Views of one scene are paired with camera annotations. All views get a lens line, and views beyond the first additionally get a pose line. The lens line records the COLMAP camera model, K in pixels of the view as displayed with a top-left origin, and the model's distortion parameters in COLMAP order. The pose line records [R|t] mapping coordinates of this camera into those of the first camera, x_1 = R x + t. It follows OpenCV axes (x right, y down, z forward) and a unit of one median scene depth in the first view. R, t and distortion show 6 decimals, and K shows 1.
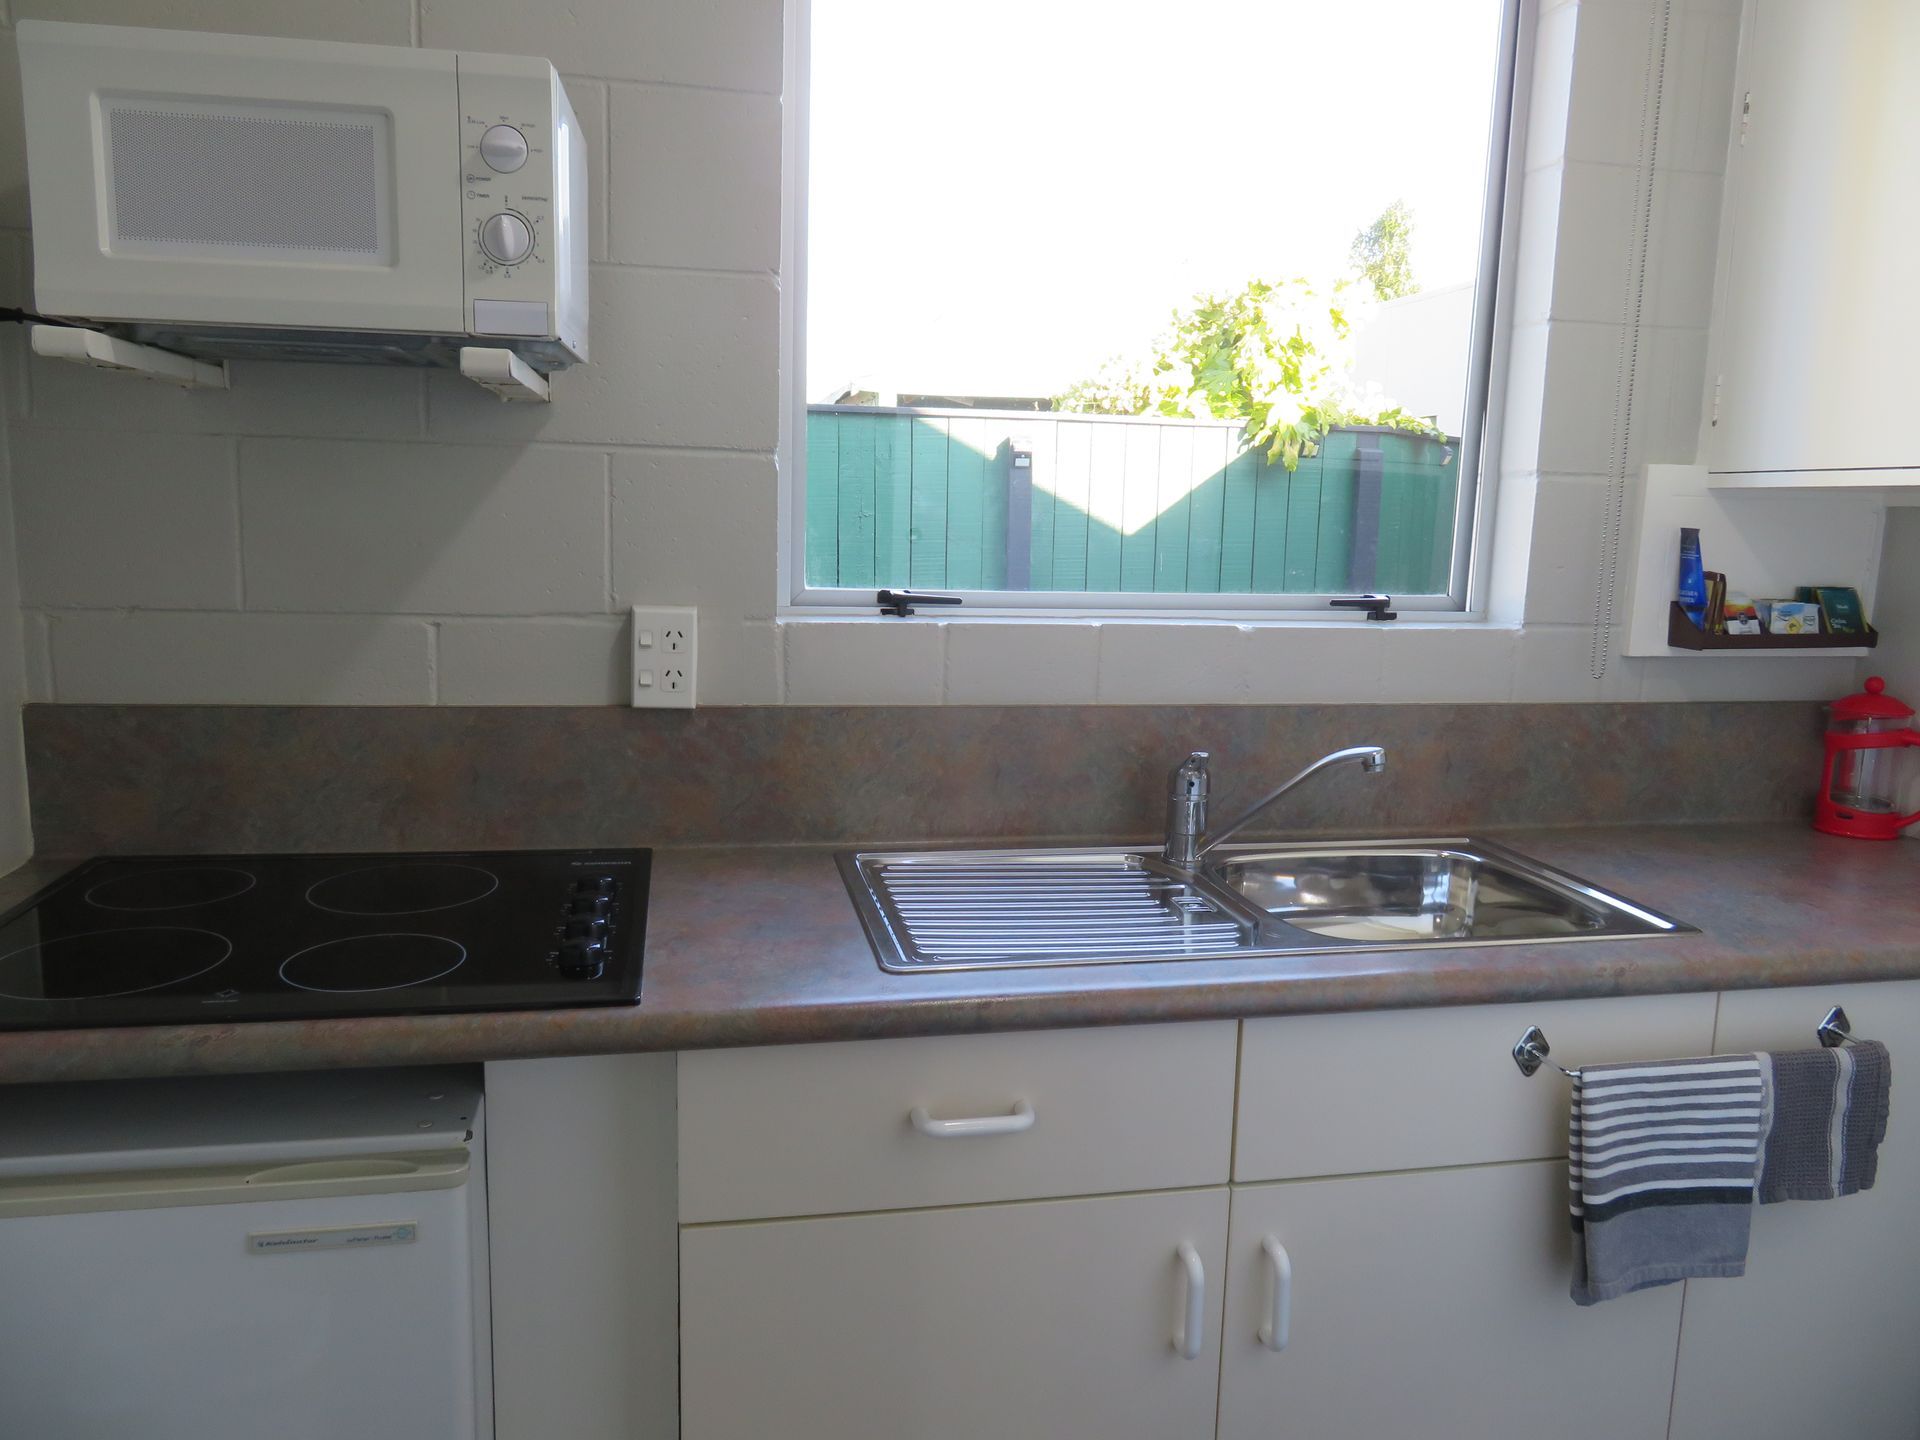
lens RADIAL K [[1371.7, 0, 960.0], [0, 1371.7, 720.0], [0, 0, 1]] dist [-0.008482, -0.004170]
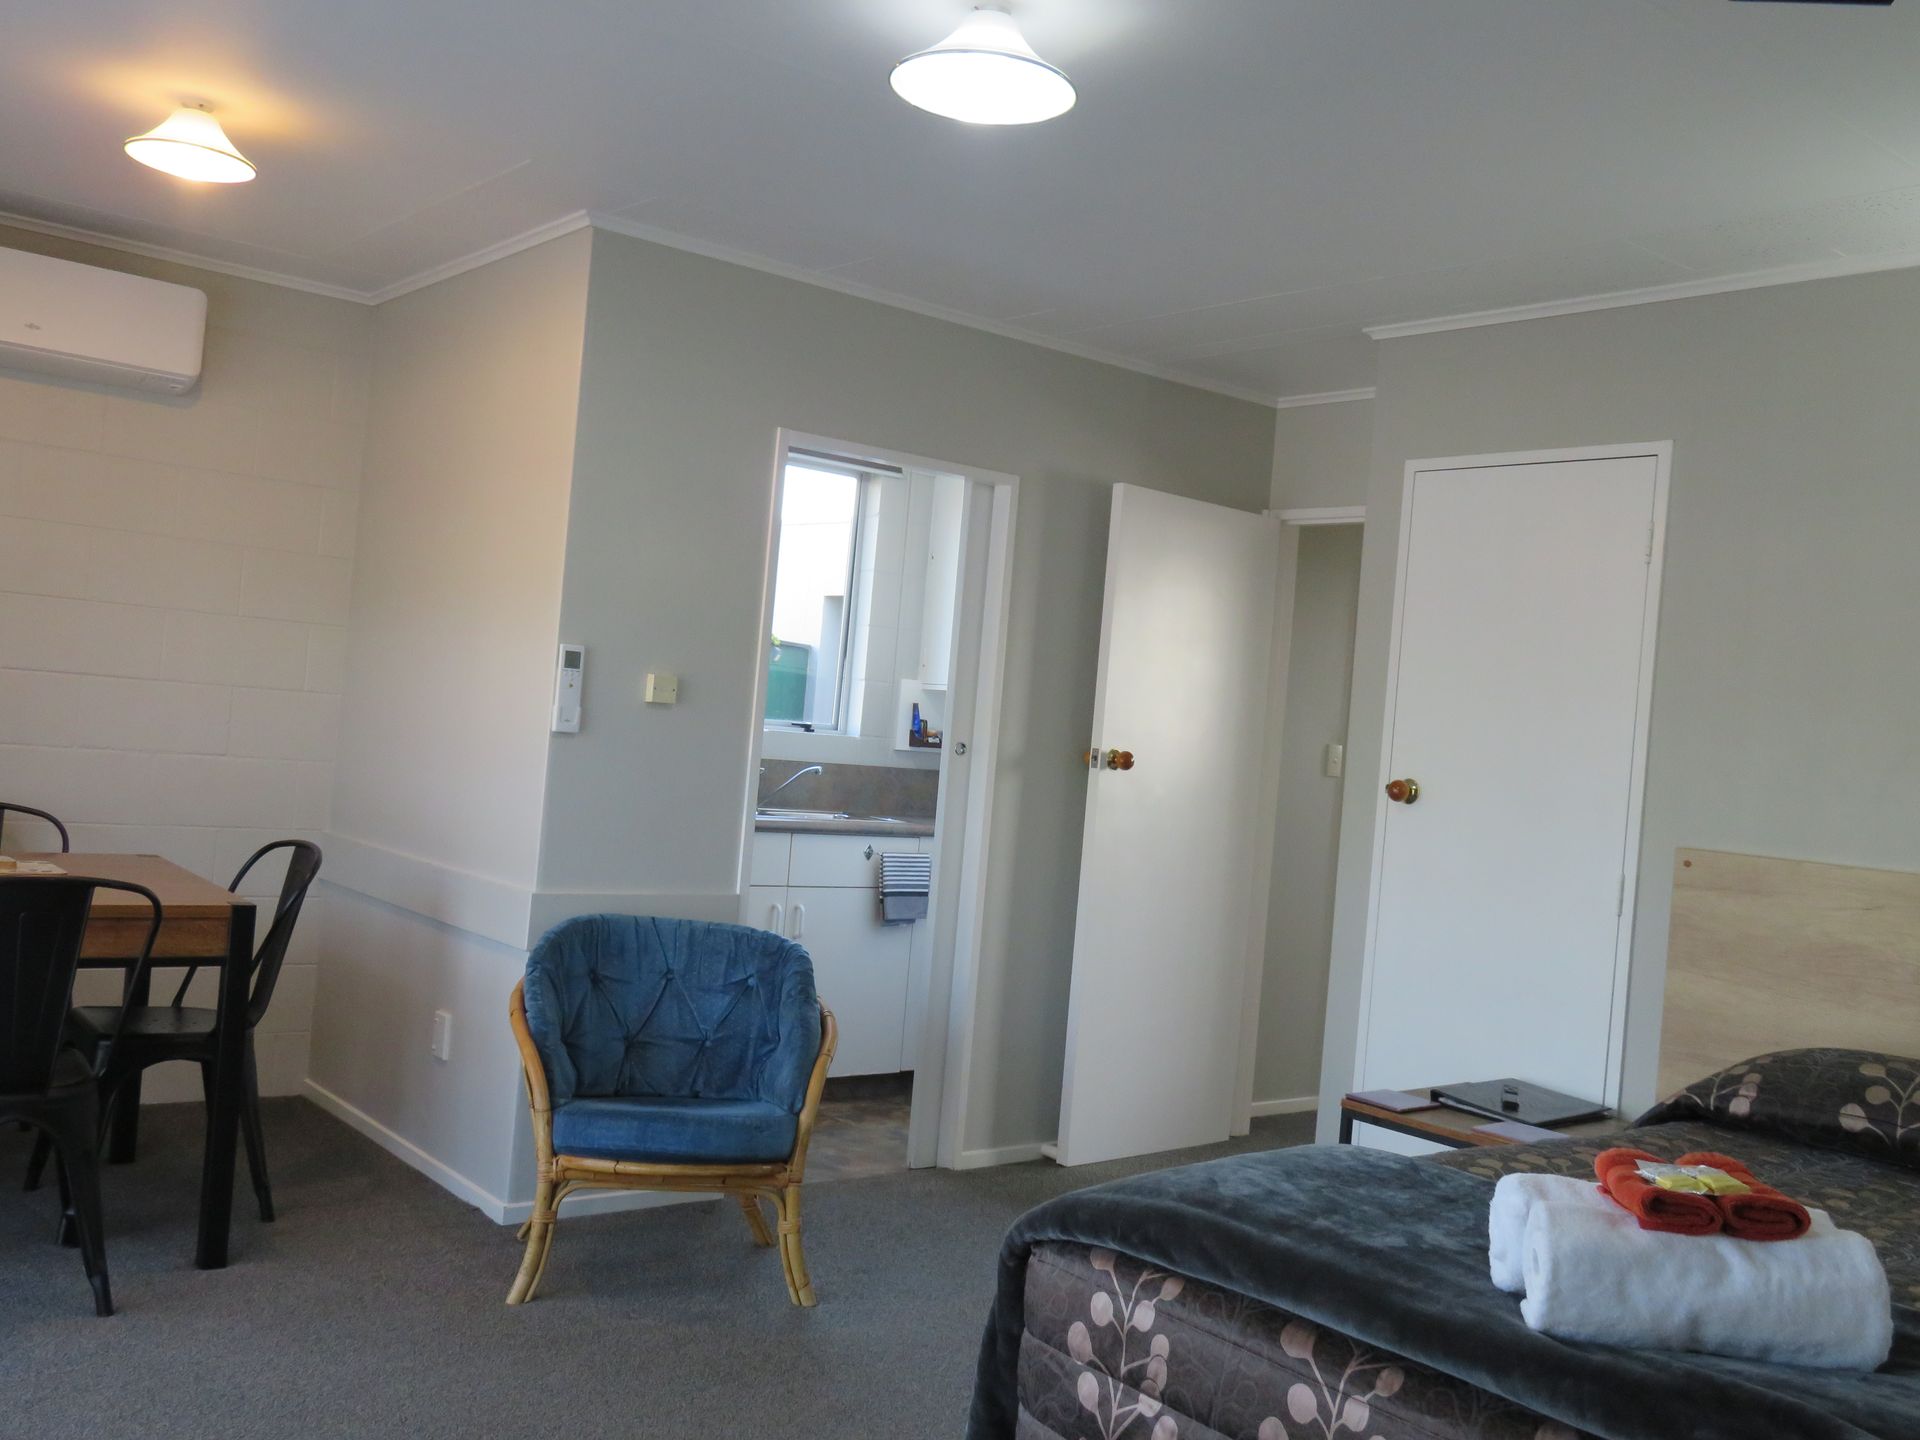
lens RADIAL K [[1371.7, 0, 960.0], [0, 1371.7, 720.0], [0, 0, 1]] dist [-0.008482, -0.004170]
pose [[0.878851, 0.051100, 0.474353, -0.688219], [0.009841, 0.992094, -0.125107, 0.237467], [-0.476996, 0.114618, 0.871400, -1.429681]]
